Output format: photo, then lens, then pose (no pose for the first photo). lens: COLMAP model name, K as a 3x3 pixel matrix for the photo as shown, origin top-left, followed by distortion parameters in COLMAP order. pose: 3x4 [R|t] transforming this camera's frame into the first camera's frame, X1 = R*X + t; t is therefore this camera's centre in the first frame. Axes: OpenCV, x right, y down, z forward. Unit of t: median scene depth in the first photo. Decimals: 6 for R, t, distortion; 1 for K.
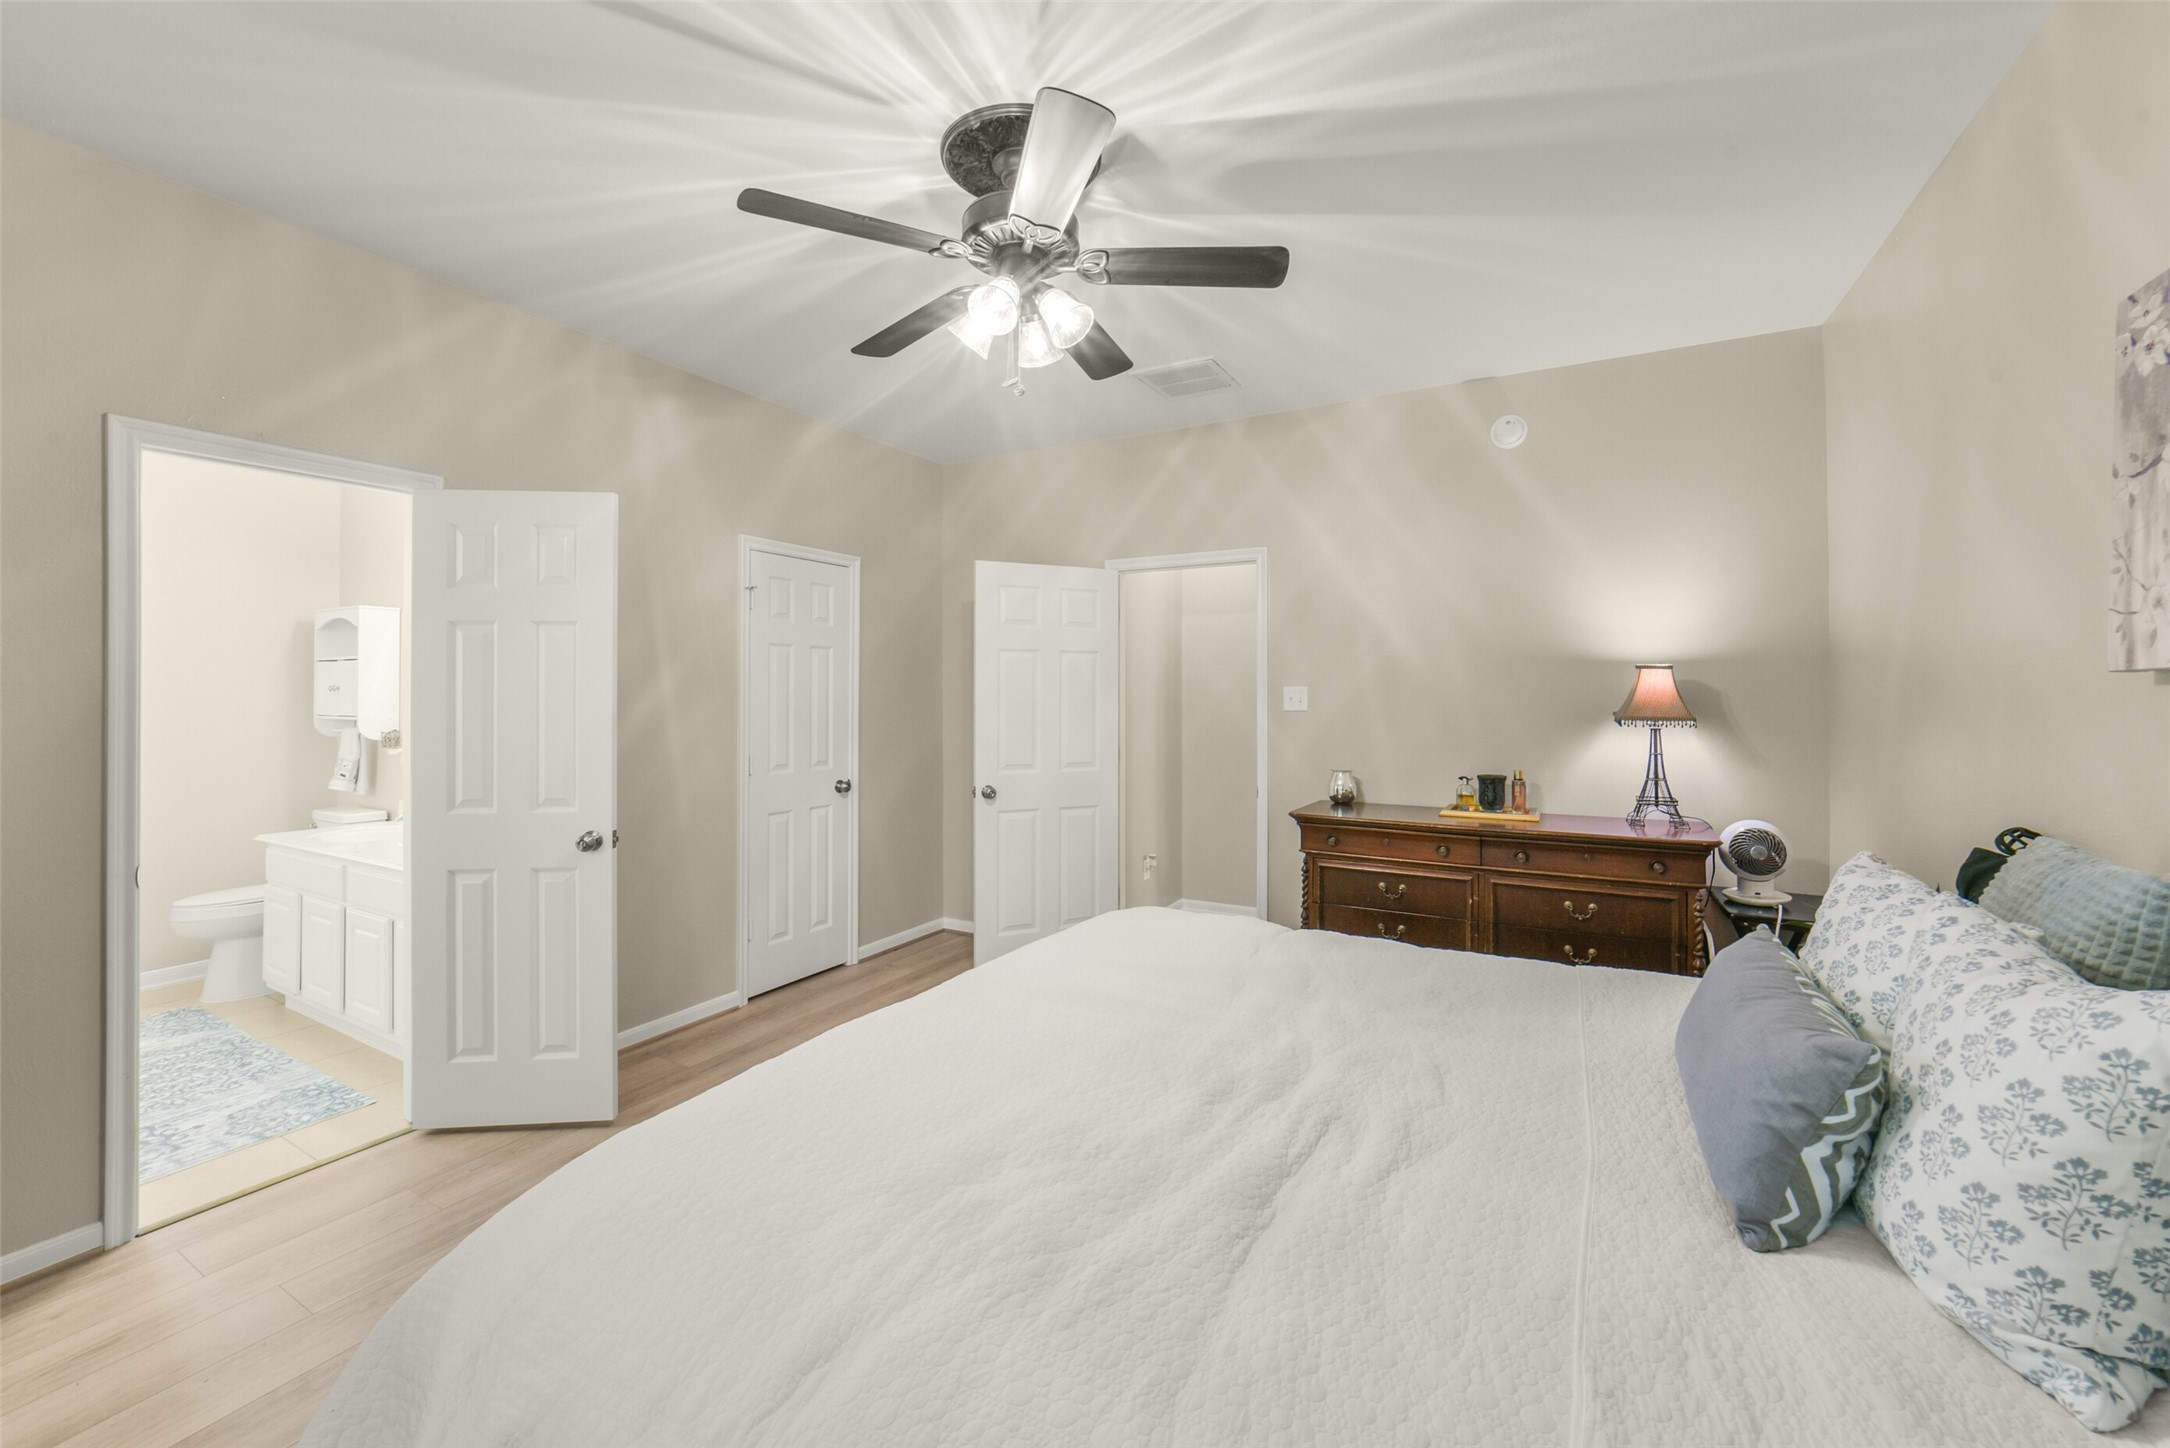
lens RADIAL K [[846.7, 0, 1091.0], [0, 846.7, 720.8], [0, 0, 1]] dist [-0.031545, 0.009511]
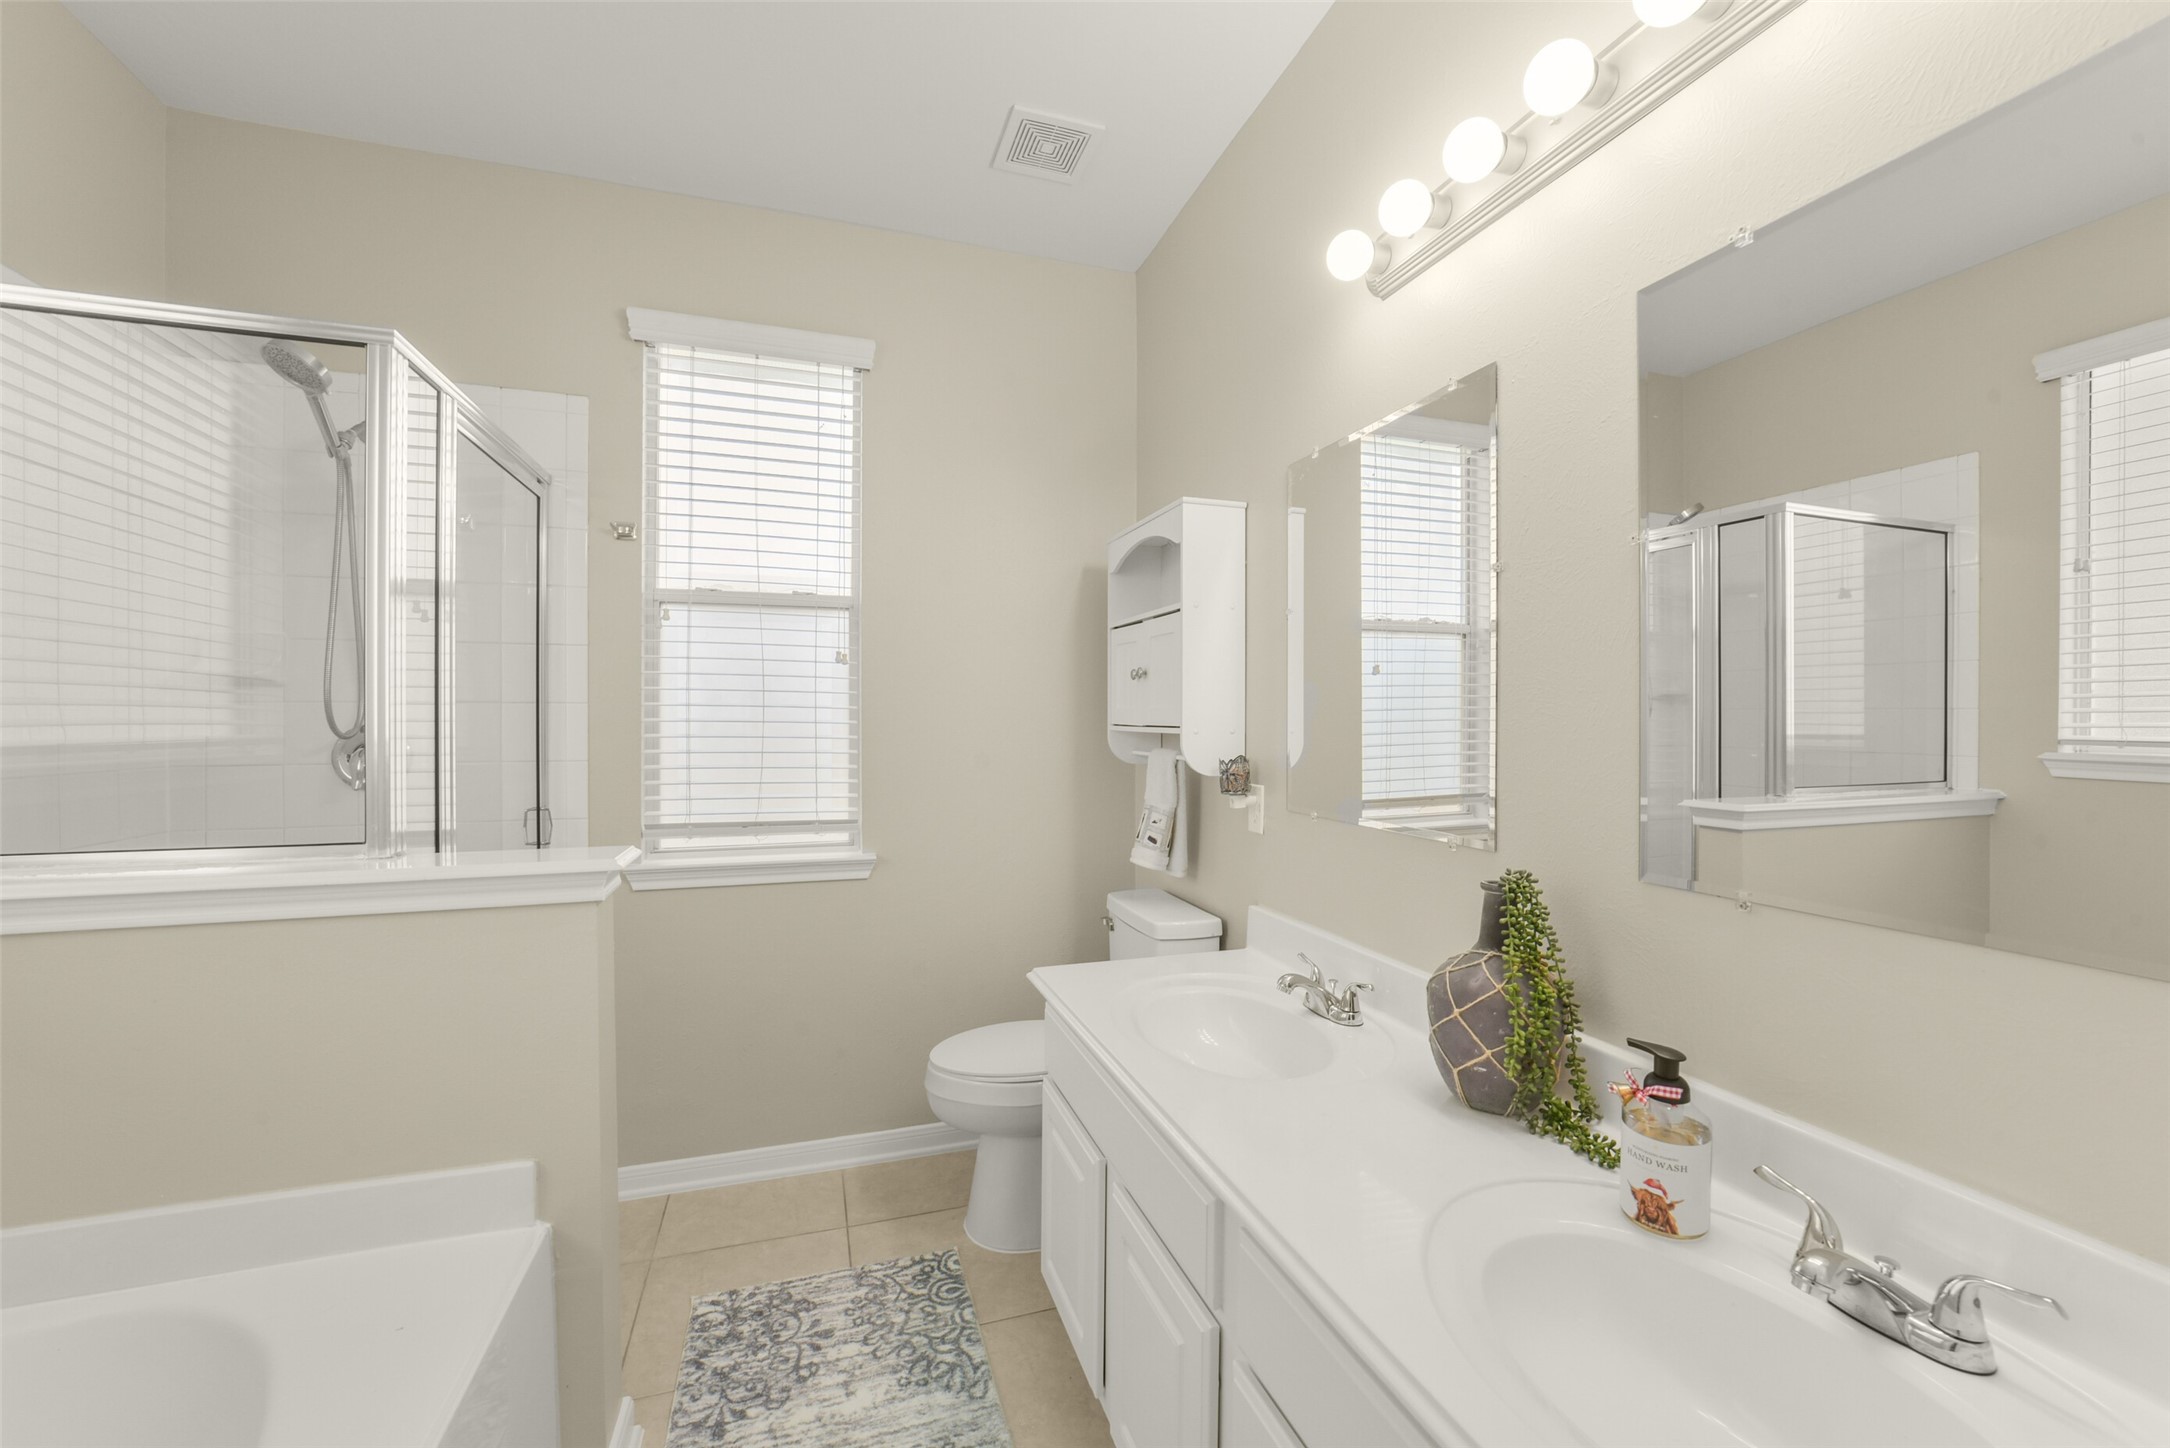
lens RADIAL K [[841.2, 0, 1084.2], [0, 841.2, 720.8], [0, 0, 1]] dist [-0.036448, 0.009327]
pose [[0.738117, -0.006234, -0.674644, -0.585161], [0.001210, 0.999968, -0.007917, -0.005554], [0.674672, 0.005027, 0.738100, 0.590109]]
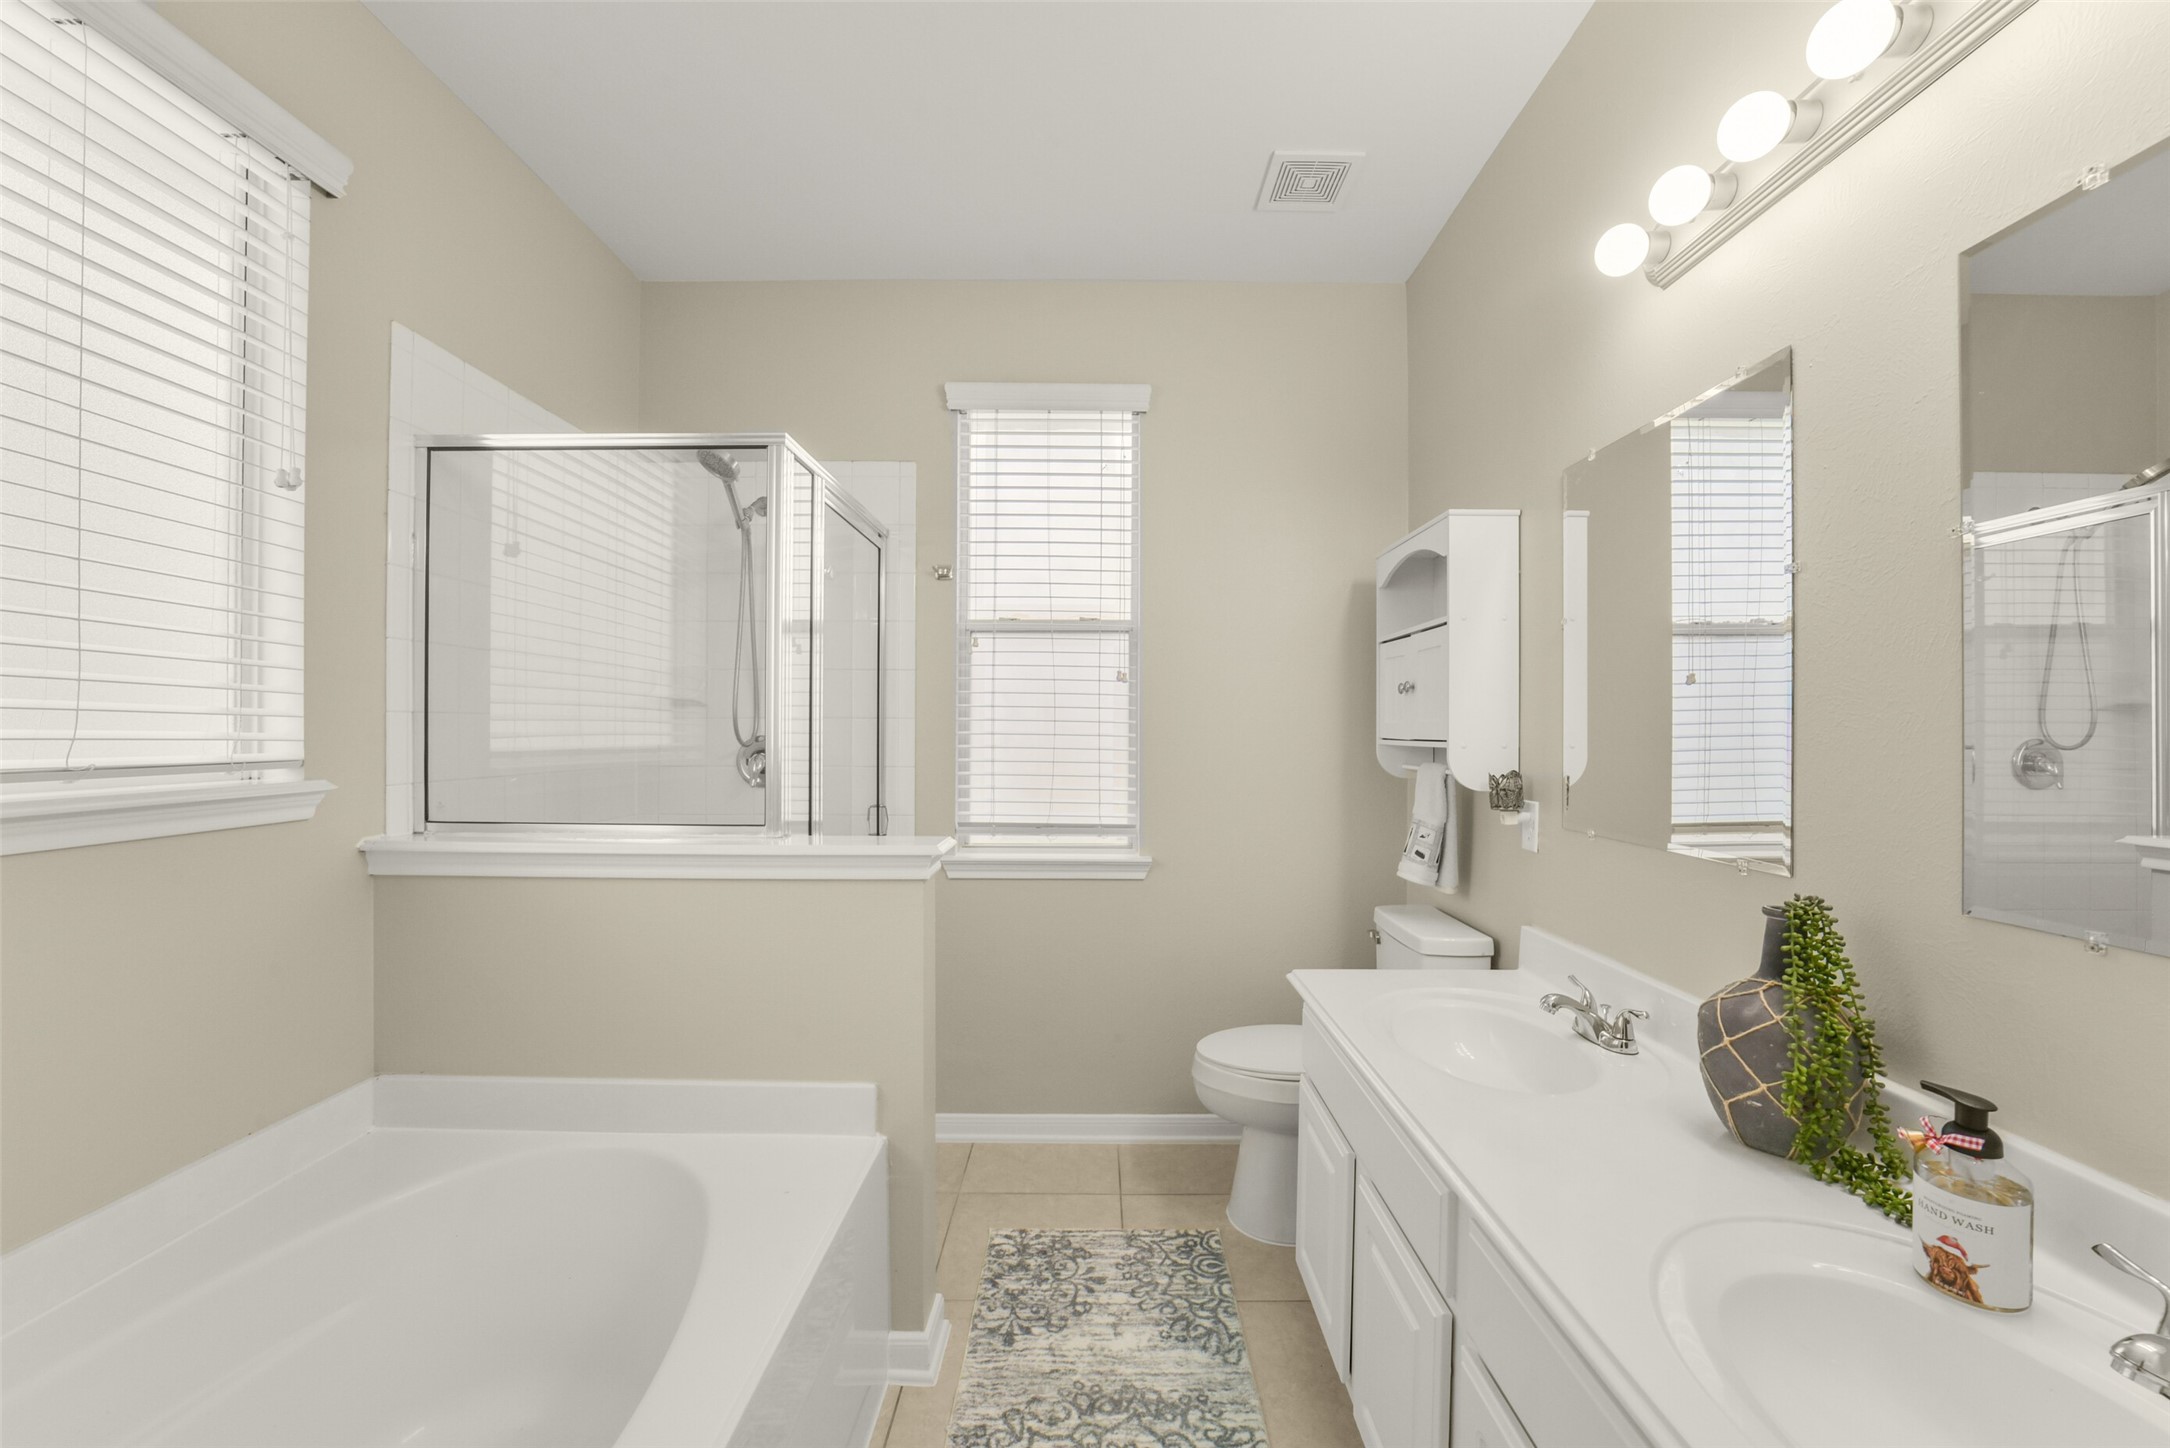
lens RADIAL K [[846.7, 0, 1091.0], [0, 846.7, 720.8], [0, 0, 1]] dist [-0.031545, 0.009511]
pose [[0.481742, -0.019359, -0.876099, -0.546120], [-0.004818, 0.999682, -0.024739, -0.004320], [0.876300, 0.016139, 0.481495, 0.574232]]
